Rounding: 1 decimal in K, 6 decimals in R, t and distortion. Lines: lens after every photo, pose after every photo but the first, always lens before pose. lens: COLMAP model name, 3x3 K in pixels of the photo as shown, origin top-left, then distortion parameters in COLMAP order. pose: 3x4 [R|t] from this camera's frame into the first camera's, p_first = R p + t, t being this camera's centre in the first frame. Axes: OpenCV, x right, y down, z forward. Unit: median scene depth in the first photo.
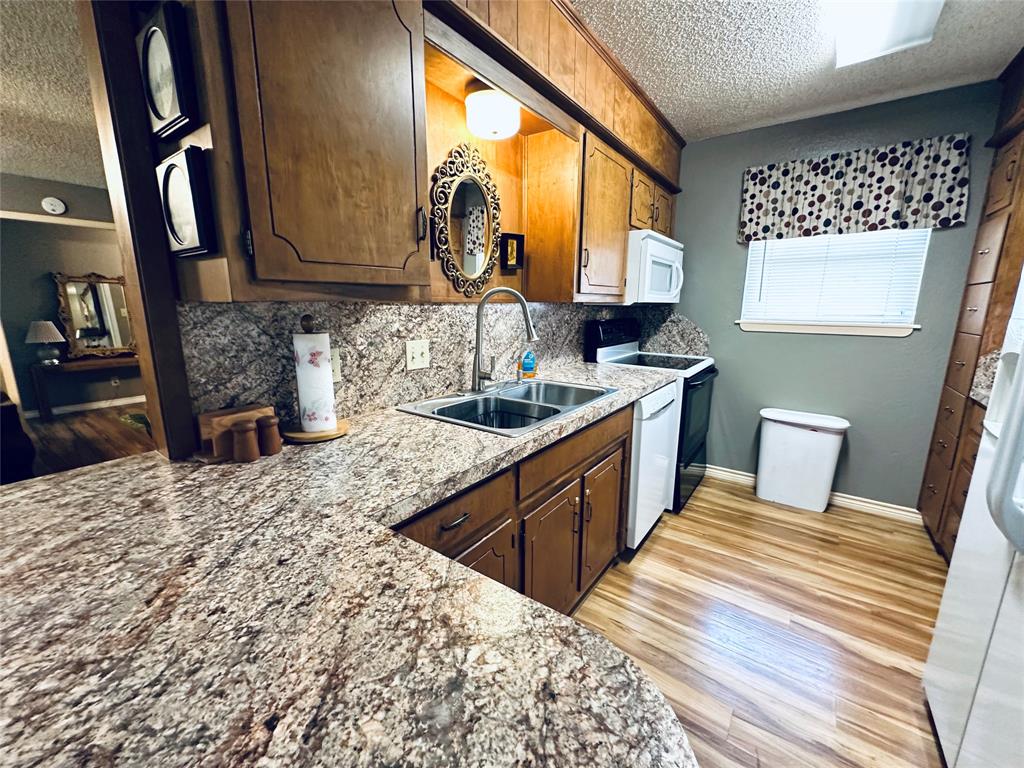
lens RADIAL K [[409.3, 0, 512.5], [0, 409.3, 384.0], [0, 0, 1]] dist [-0.003654, 0.000172]
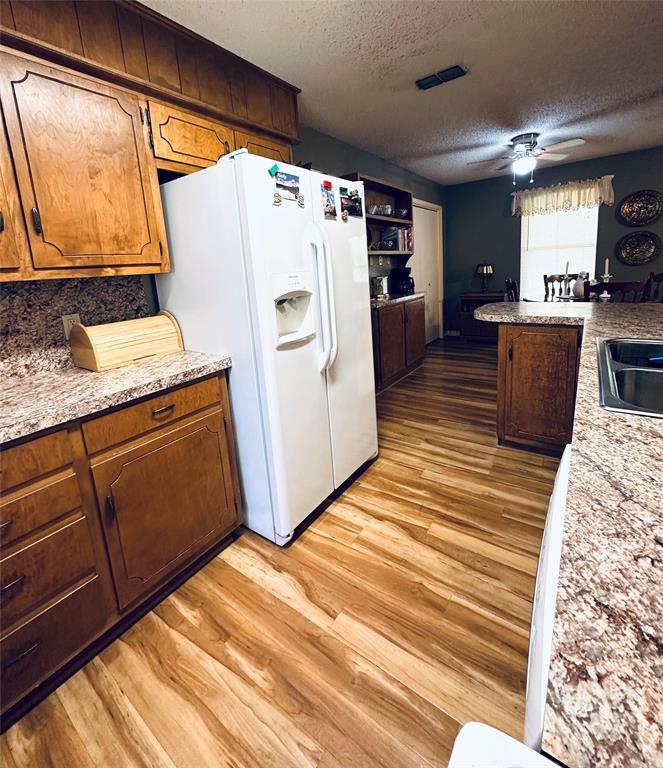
lens RADIAL K [[354.5, 0, 331.4], [0, 354.5, 324.5], [0, 0, 1]] dist [-0.001574, 0.000224]
pose [[-0.998179, 0.060325, -0.000670, 0.566115], [0.056122, 0.932590, 0.356546, -0.247901], [0.022134, 0.355859, -0.934277, 1.291972]]
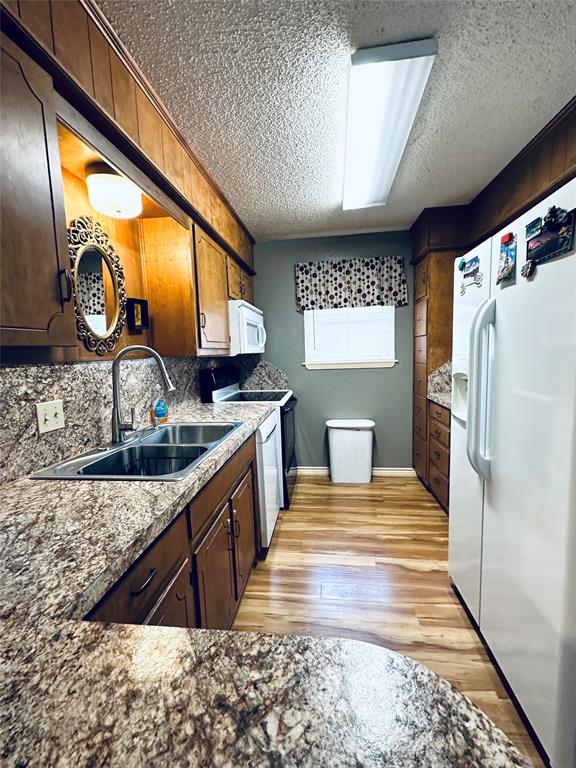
lens RADIAL K [[321.0, 0, 287.2], [0, 321.0, 383.5], [0, 0, 1]] dist [-0.005891, 0.001373]
pose [[0.872608, -0.084146, 0.481118, -0.082834], [0.133761, 0.988559, -0.069709, -0.016615], [-0.469748, 0.125183, 0.873880, 0.054161]]
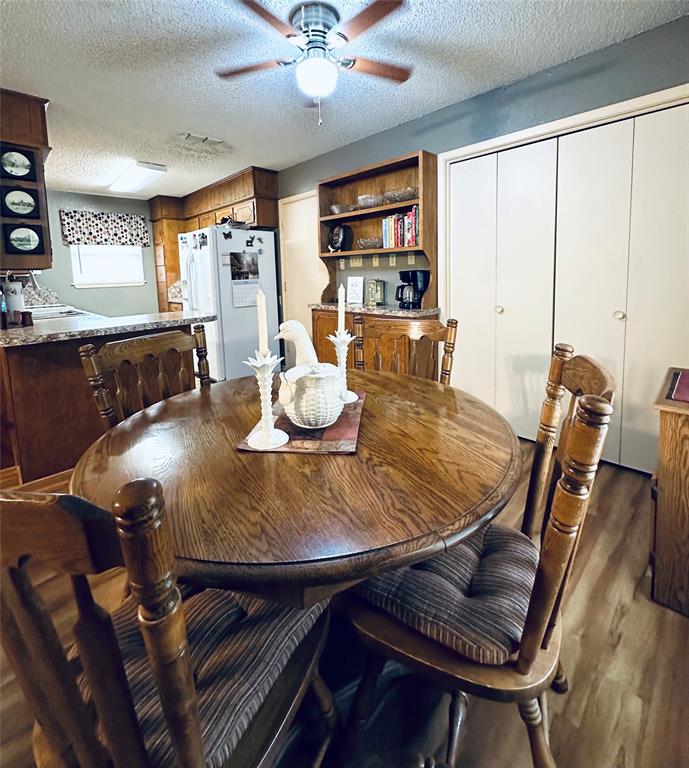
lens RADIAL K [[364.8, 0, 342.7], [0, 364.8, 308.3], [0, 0, 1]] dist [-0.004019, -0.000174]
pose [[0.163479, -0.103053, 0.981150, -1.388634], [0.228376, 0.971468, 0.063984, 0.207233], [-0.959749, 0.213611, 0.182350, -0.767110]]
